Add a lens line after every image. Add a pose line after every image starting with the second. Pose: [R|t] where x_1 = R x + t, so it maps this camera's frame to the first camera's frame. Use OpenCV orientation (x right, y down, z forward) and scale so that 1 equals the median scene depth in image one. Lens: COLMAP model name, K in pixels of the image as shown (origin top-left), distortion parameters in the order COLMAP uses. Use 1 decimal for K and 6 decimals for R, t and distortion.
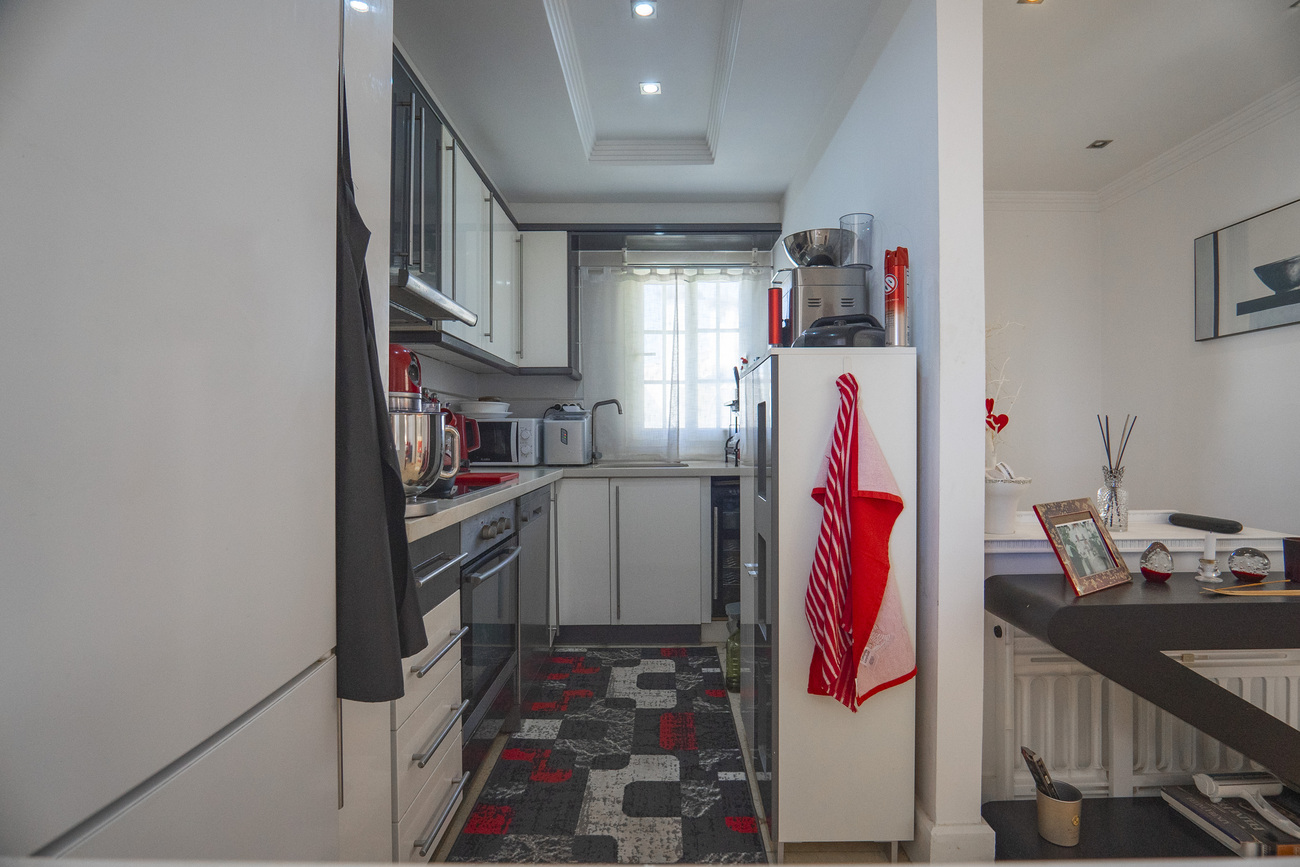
lens RADIAL K [[631.8, 0, 669.0], [0, 631.8, 439.1], [0, 0, 1]] dist [-0.023549, 0.001987]
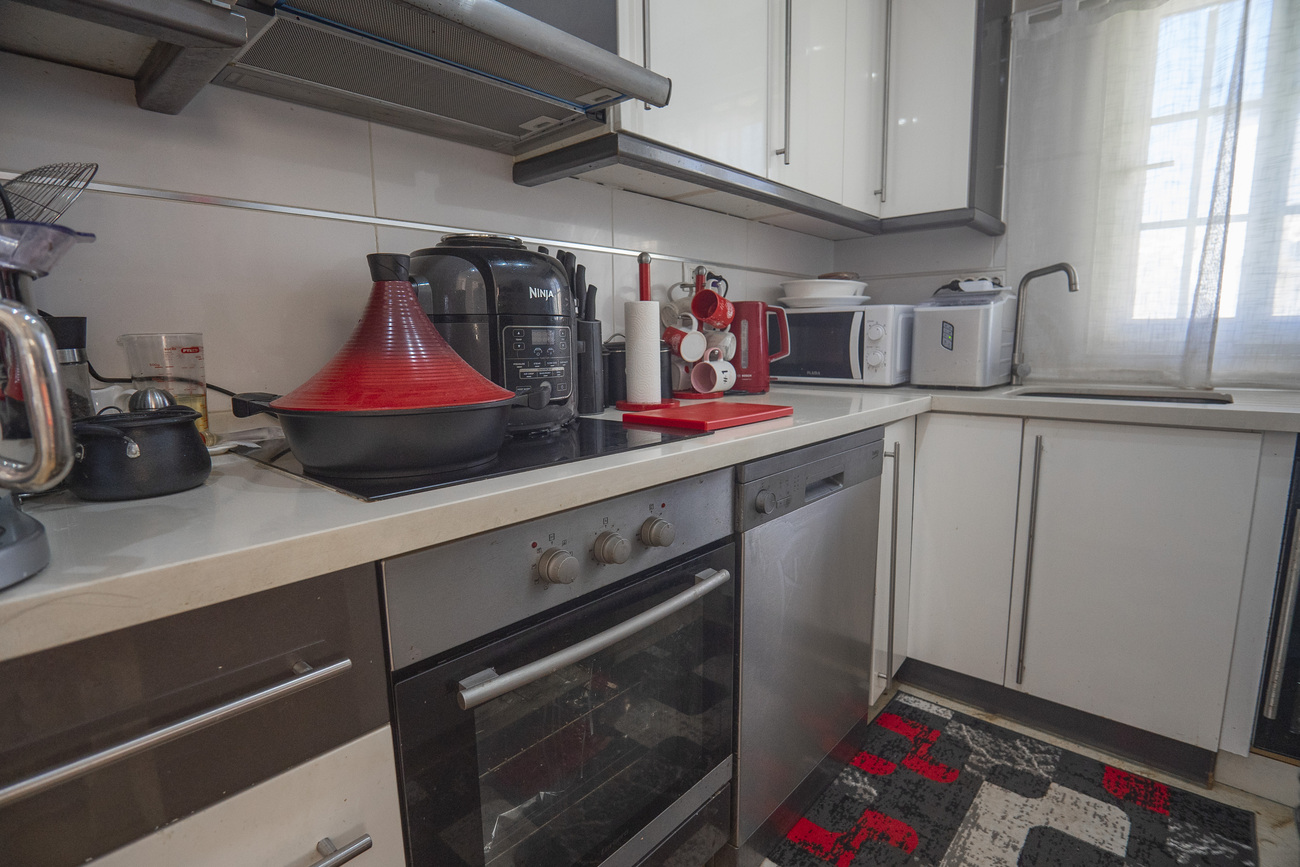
lens RADIAL K [[631.8, 0, 669.0], [0, 631.8, 439.1], [0, 0, 1]] dist [-0.023549, 0.001987]
pose [[0.751528, 0.097768, -0.652416, 0.021380], [0.004689, 0.988141, 0.153478, -0.000371], [0.659685, -0.118402, 0.742157, 0.421693]]
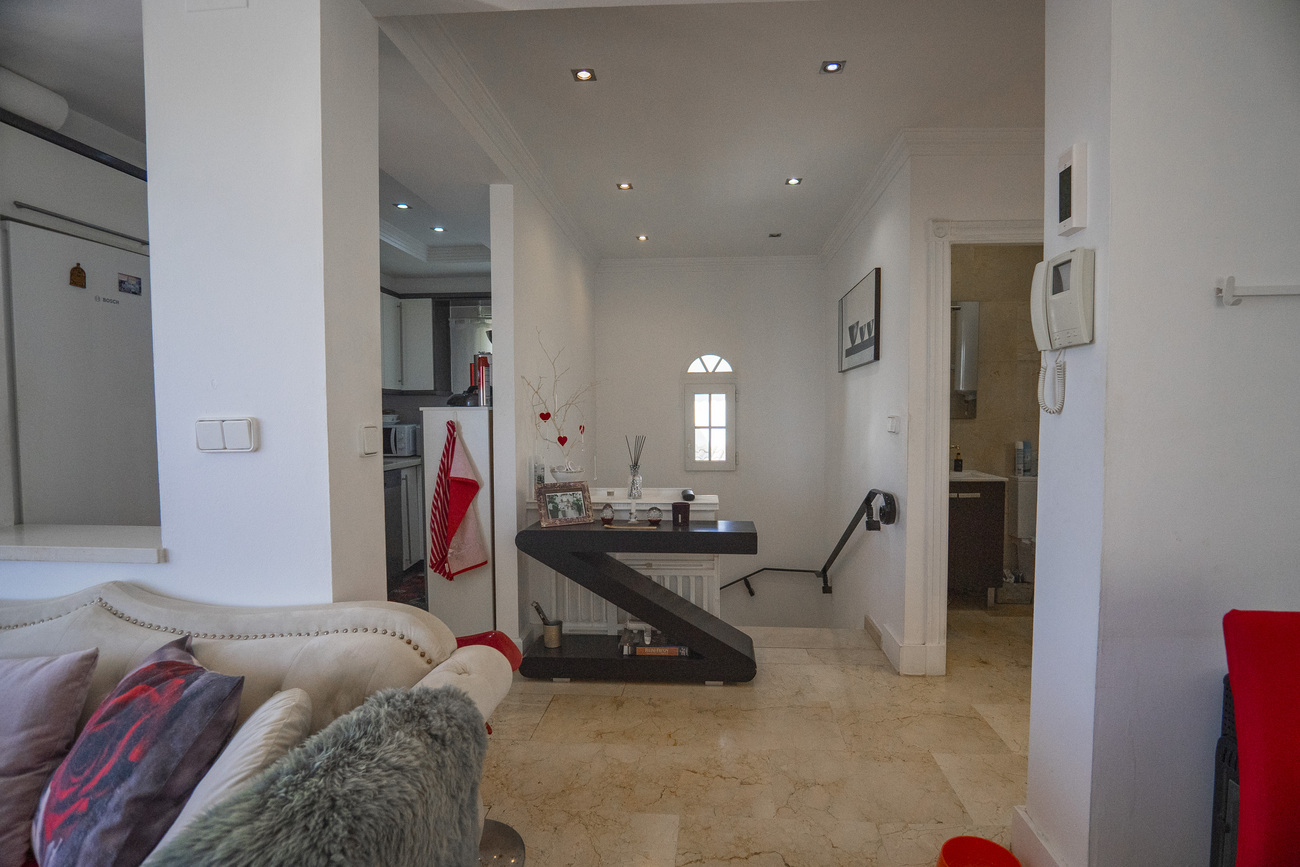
lens RADIAL K [[631.8, 0, 669.0], [0, 631.8, 439.1], [0, 0, 1]] dist [-0.023549, 0.001987]
pose [[0.997022, 0.000447, -0.077116, 0.539079], [0.002554, 0.999243, 0.038810, -0.057470], [0.077075, -0.038891, 0.996266, -0.472934]]
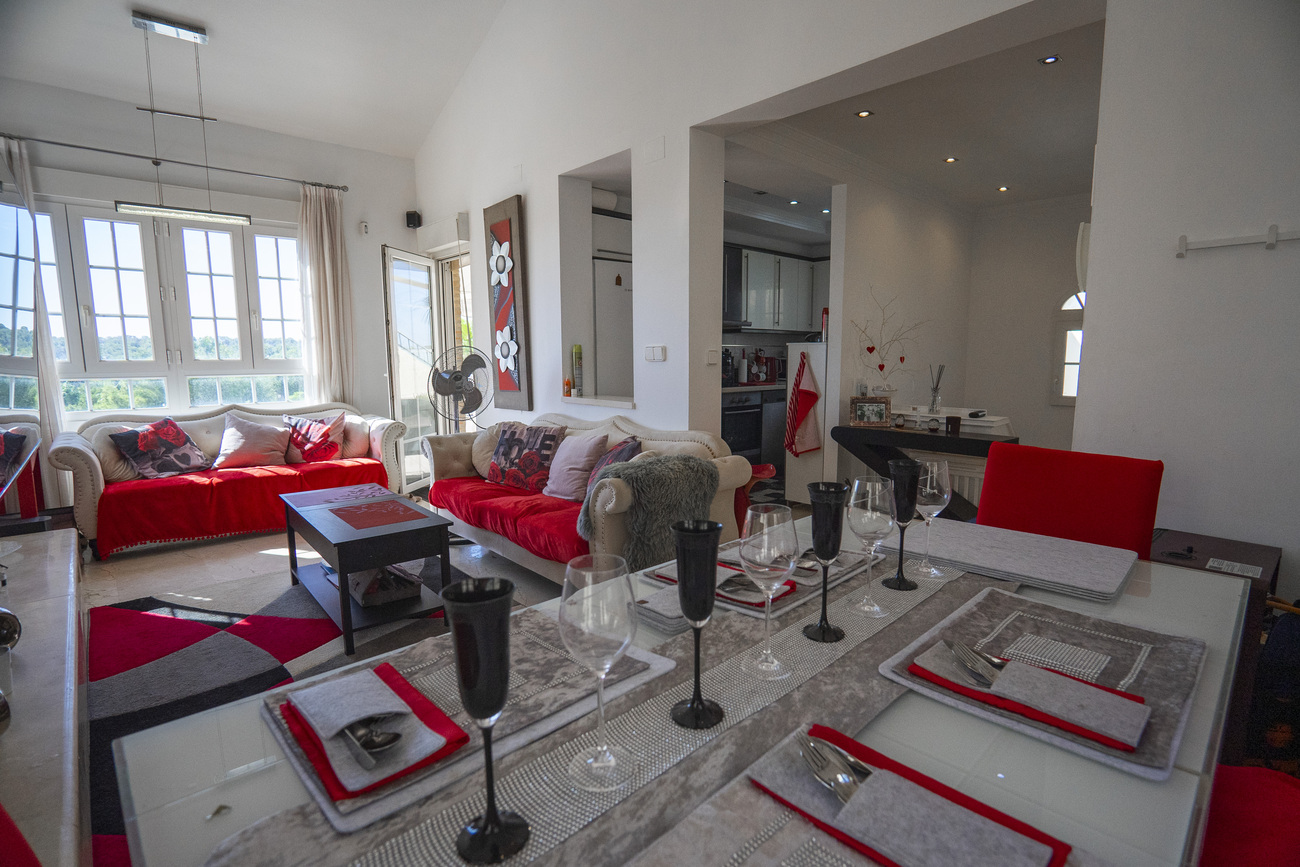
lens RADIAL K [[631.8, 0, 669.0], [0, 631.8, 439.1], [0, 0, 1]] dist [-0.023549, 0.001987]
pose [[0.681374, 0.098334, -0.725299, 0.995001], [-0.003424, 0.991352, 0.131188, -0.039318], [0.731927, -0.086905, 0.675818, -0.760743]]
